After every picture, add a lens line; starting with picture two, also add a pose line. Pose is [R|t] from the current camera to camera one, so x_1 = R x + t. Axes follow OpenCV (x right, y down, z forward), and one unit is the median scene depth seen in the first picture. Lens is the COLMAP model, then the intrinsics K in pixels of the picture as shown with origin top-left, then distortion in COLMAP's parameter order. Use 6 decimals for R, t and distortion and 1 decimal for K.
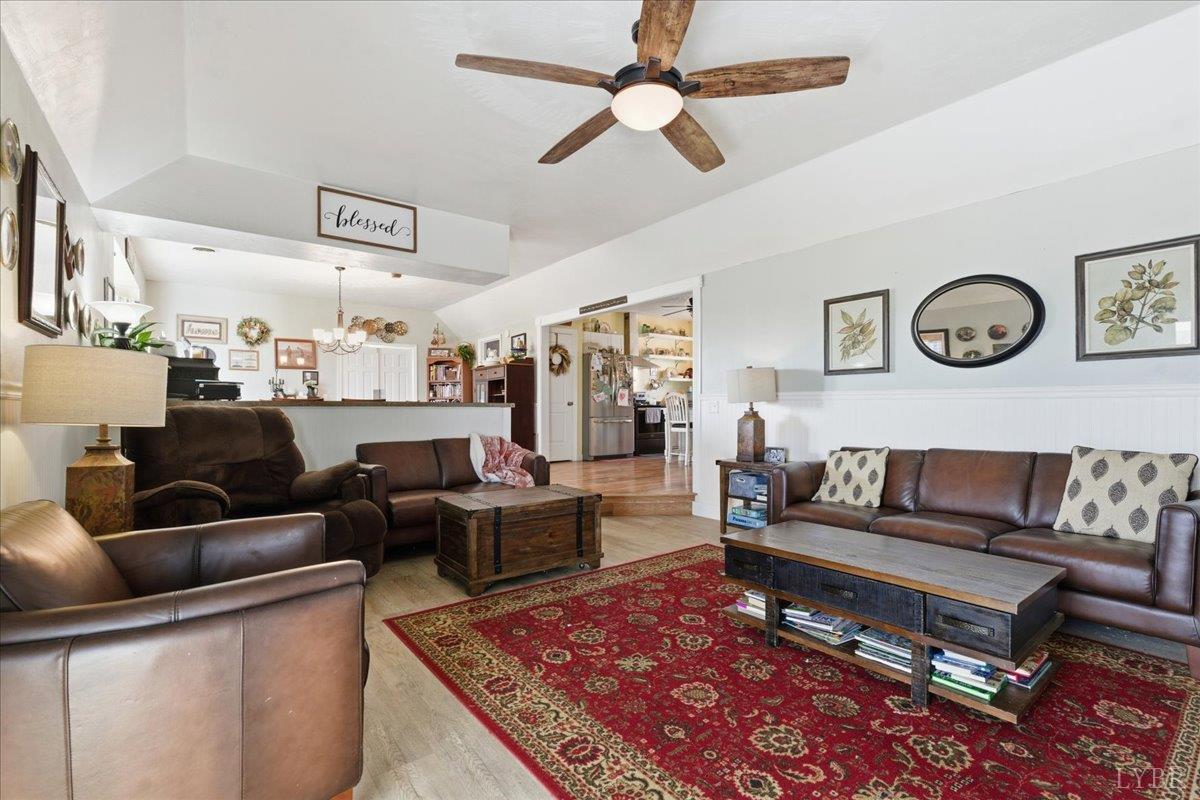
lens RADIAL K [[533.5, 0, 595.6], [0, 533.5, 403.1], [0, 0, 1]] dist [-0.001482, 0.000369]
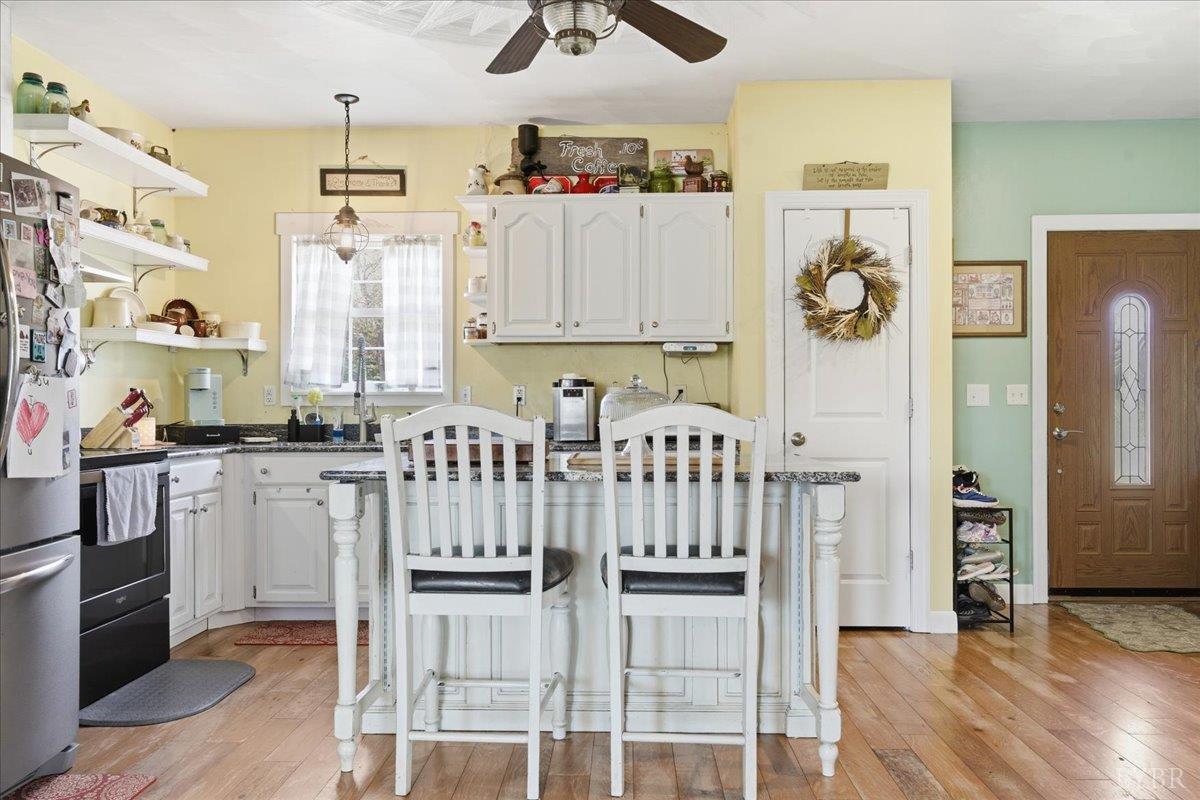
lens RADIAL K [[908.1, 0, 600.4], [0, 908.1, 404.5], [0, 0, 1]] dist [0.006119, 0.005723]
pose [[0.626870, 0.001178, 0.779123, -0.065950], [-0.005896, 0.999977, 0.003232, -0.021783], [-0.779102, -0.006620, 0.626863, 0.781998]]
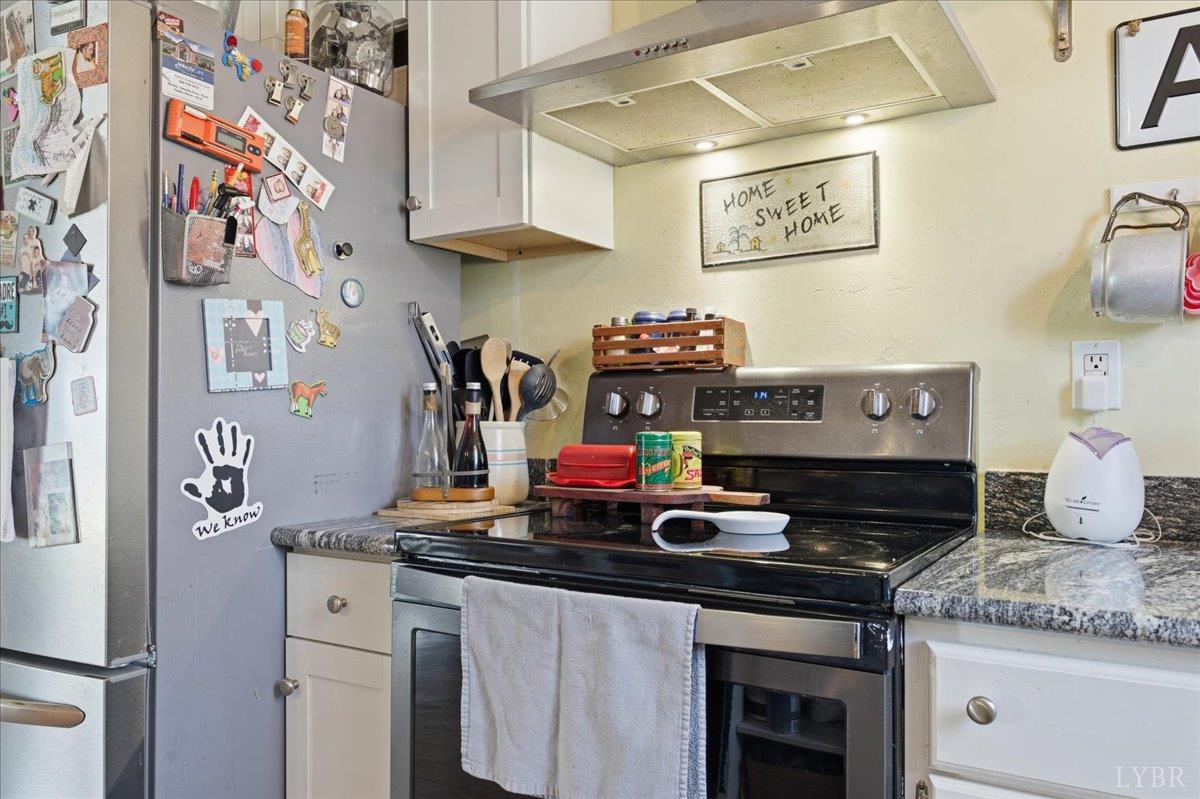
lens RADIAL K [[908.1, 0, 600.4], [0, 908.1, 404.0], [0, 0, 1]] dist [0.006119, 0.005723]
pose [[0.357172, -0.004744, -0.934027, 0.273653], [0.009117, 0.999957, -0.001592, -0.019119], [0.933994, -0.007947, 0.357200, 1.184964]]
